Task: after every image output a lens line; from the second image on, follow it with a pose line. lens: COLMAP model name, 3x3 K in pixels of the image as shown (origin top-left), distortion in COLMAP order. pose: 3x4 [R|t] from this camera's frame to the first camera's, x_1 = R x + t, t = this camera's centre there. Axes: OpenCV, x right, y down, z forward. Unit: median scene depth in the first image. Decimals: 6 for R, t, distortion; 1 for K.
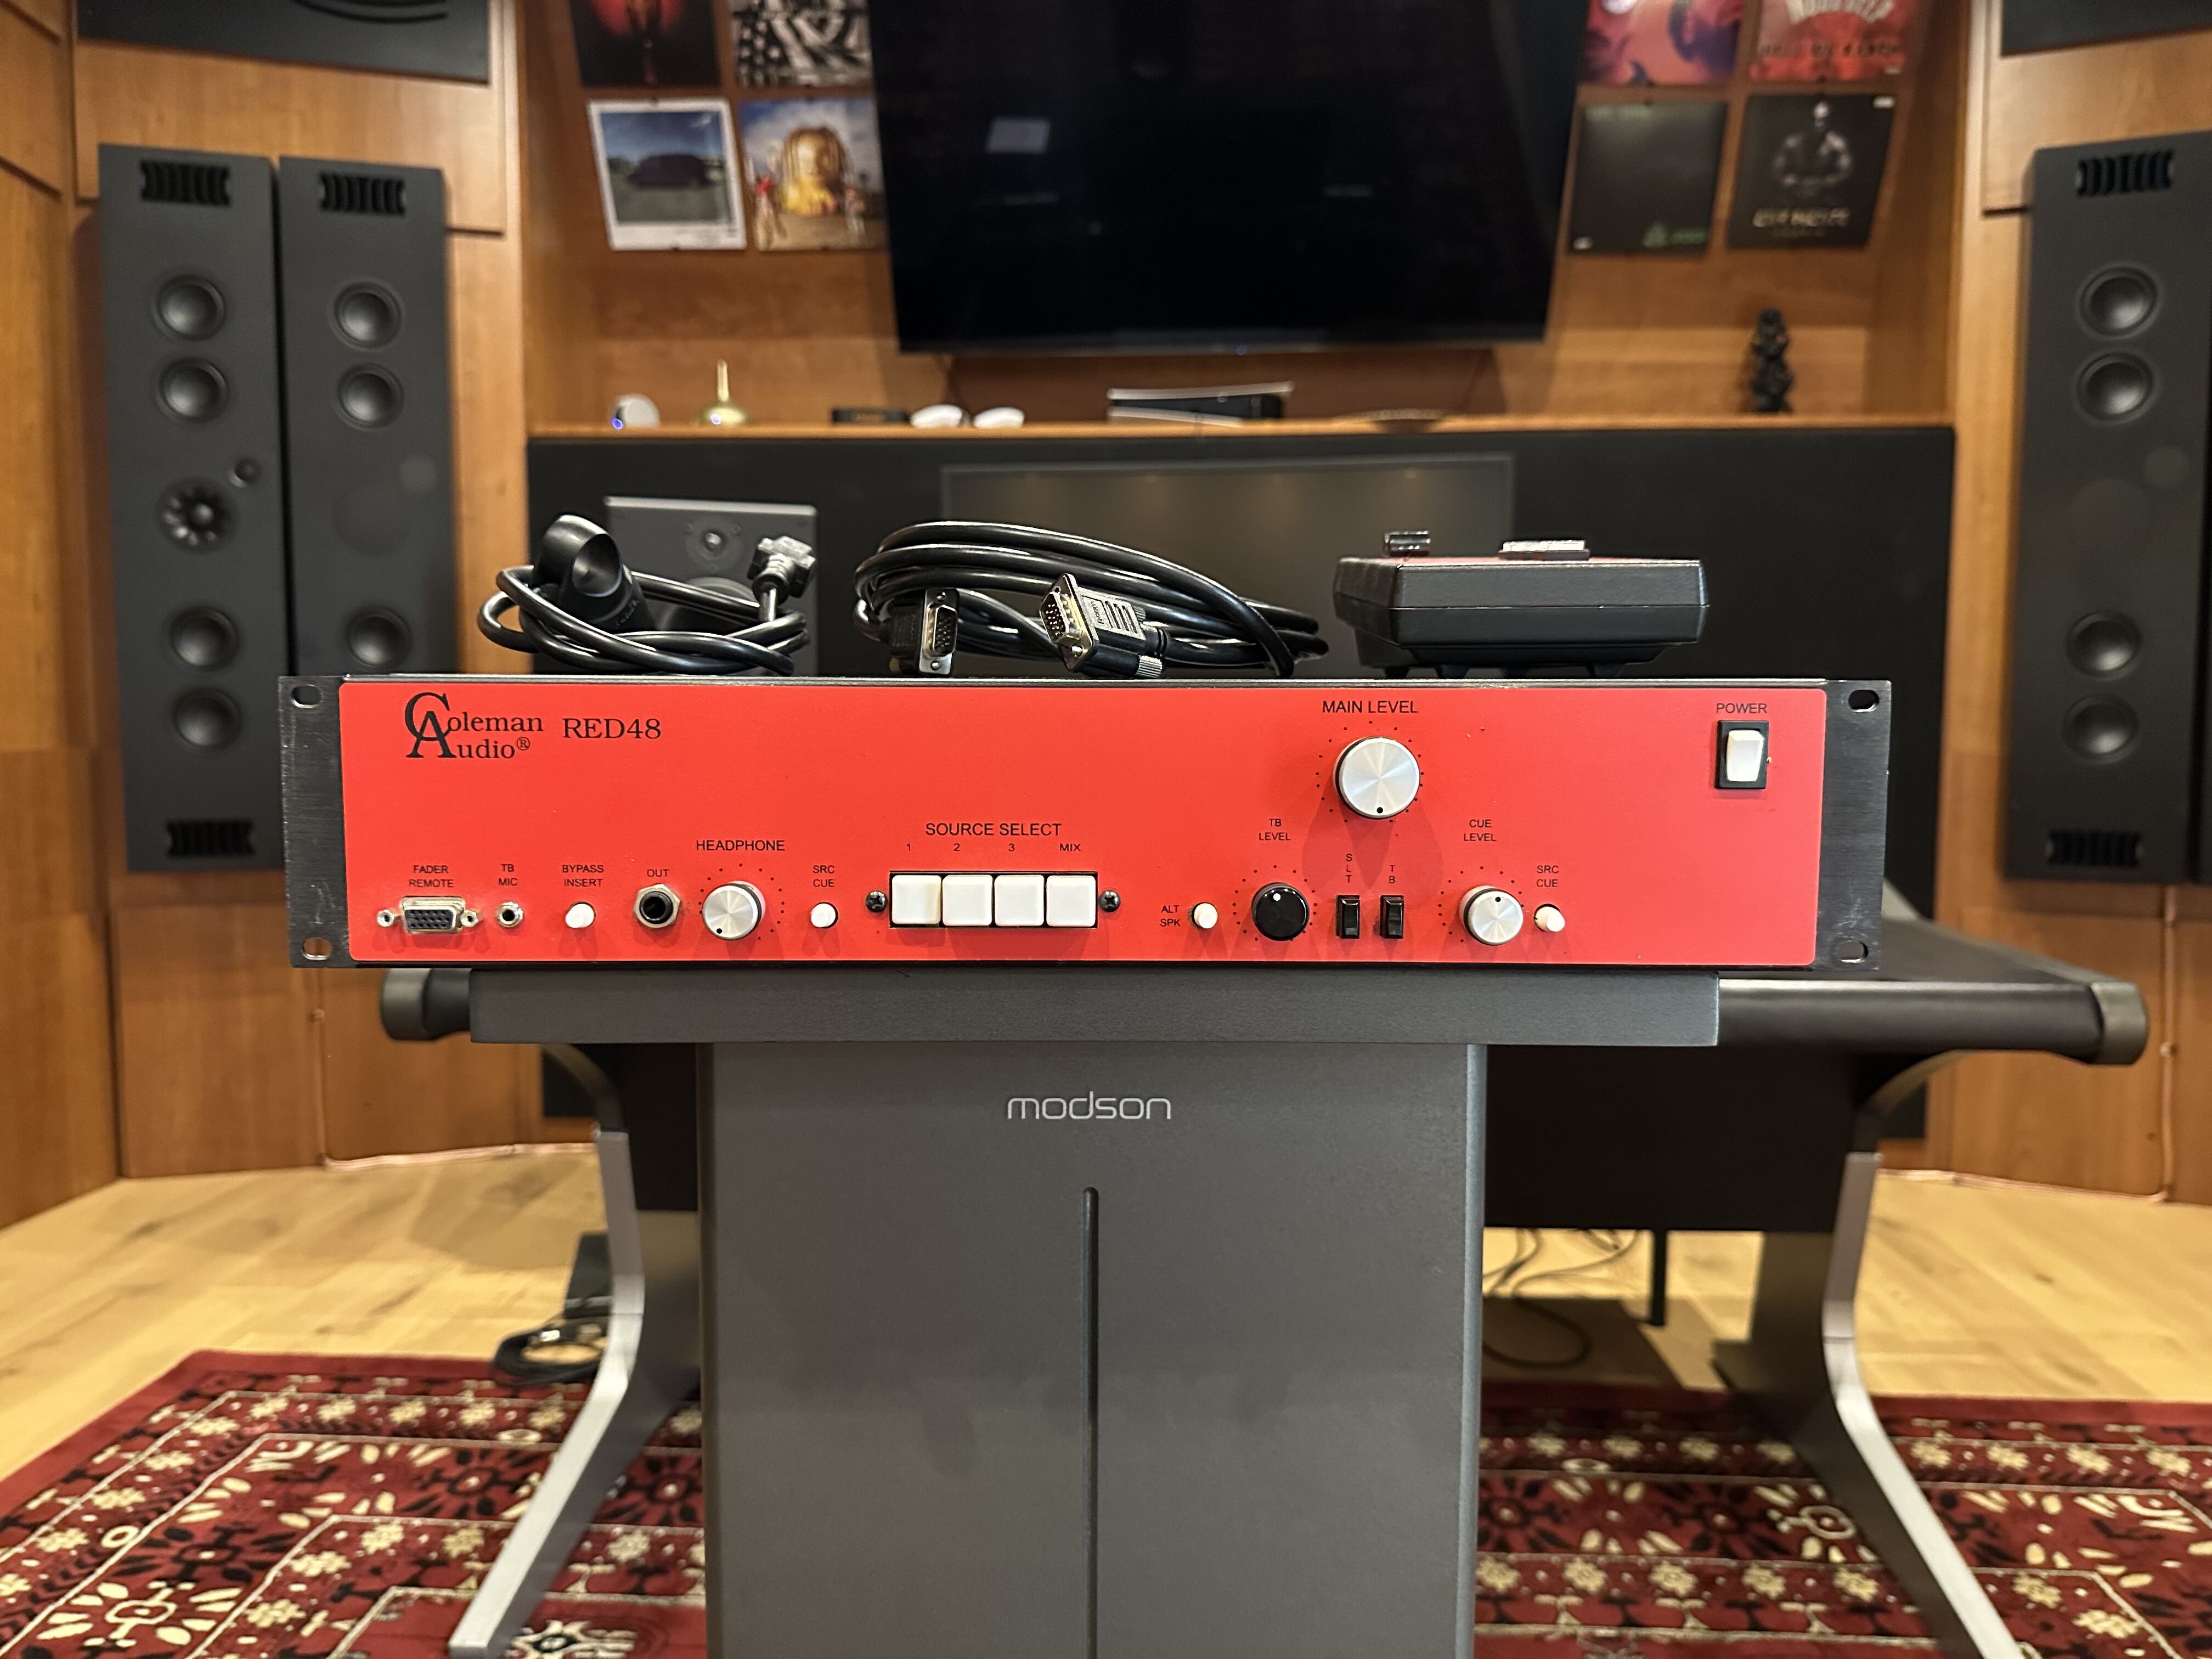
lens RADIAL K [[1619.6, 0, 1103.0], [0, 1619.6, 819.3], [0, 0, 1]] dist [-0.021504, -0.003838]
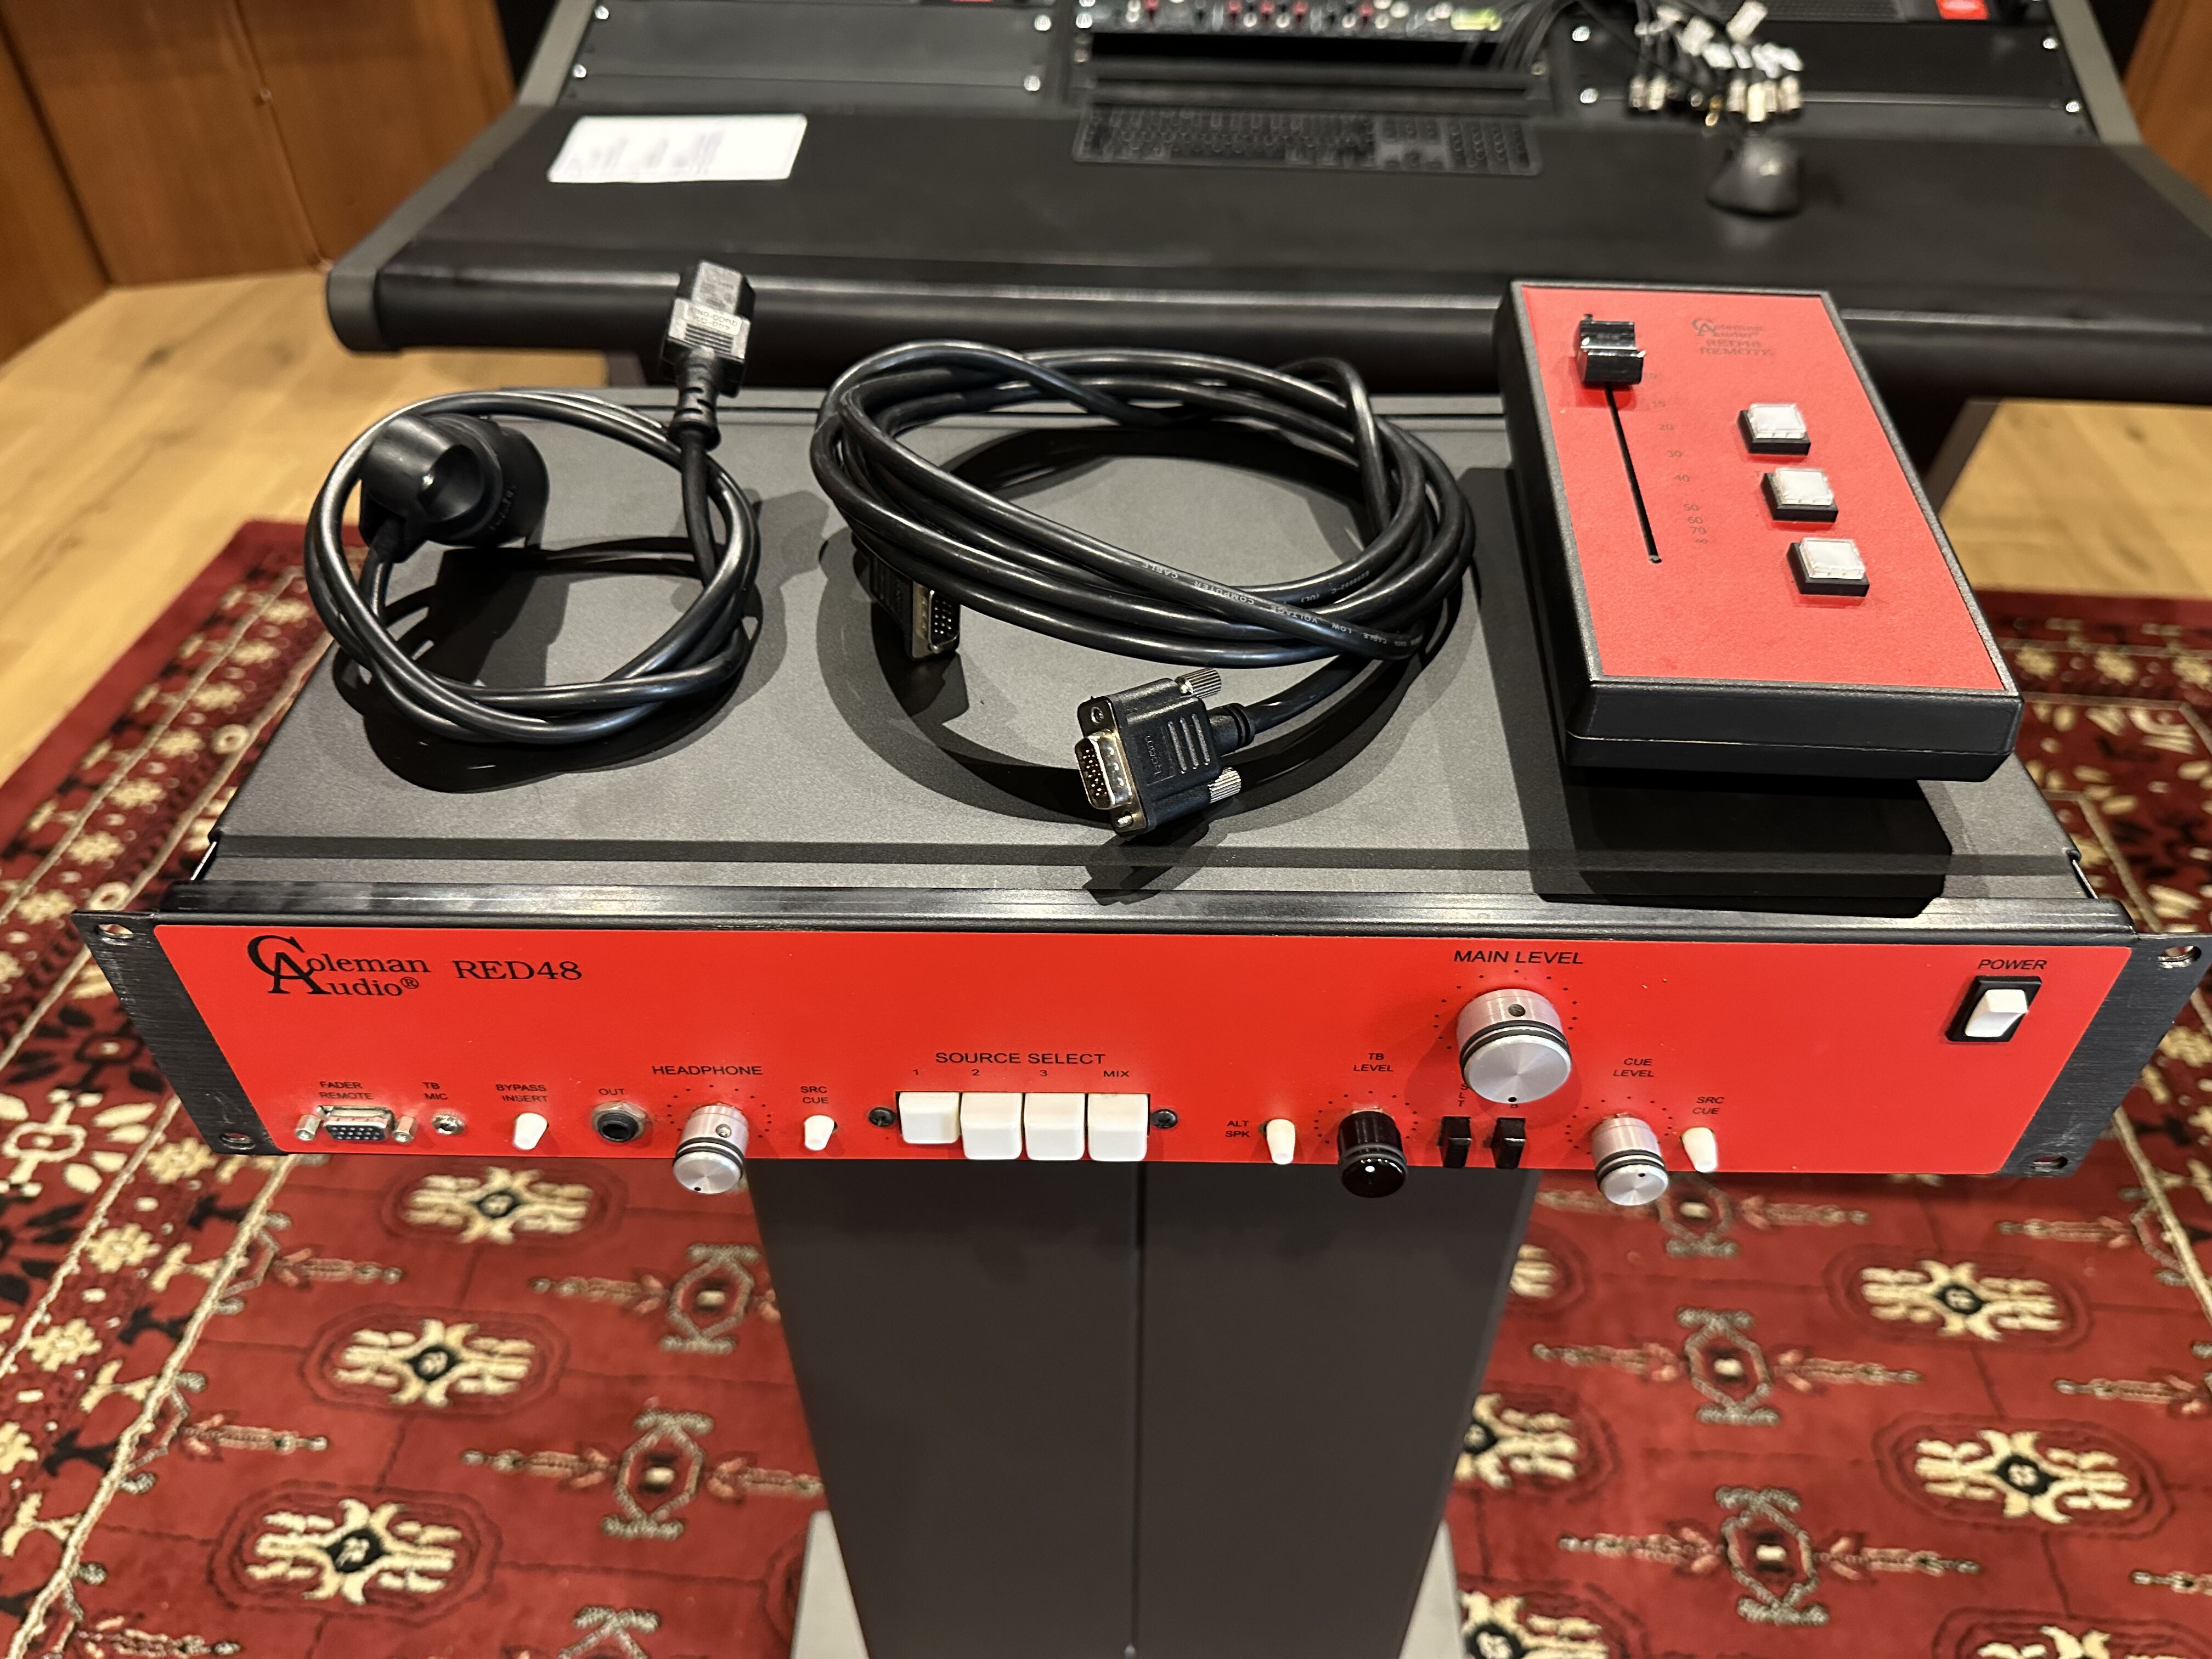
lens RADIAL K [[1619.6, 0, 1121.7], [0, 1619.6, 841.3], [0, 0, 1]] dist [-0.021504, -0.003838]
pose [[0.999797, 0.012692, -0.015627, -0.001342], [-0.000512, 0.791999, 0.610522, -0.105664], [0.020125, -0.610390, 0.791845, 0.080970]]
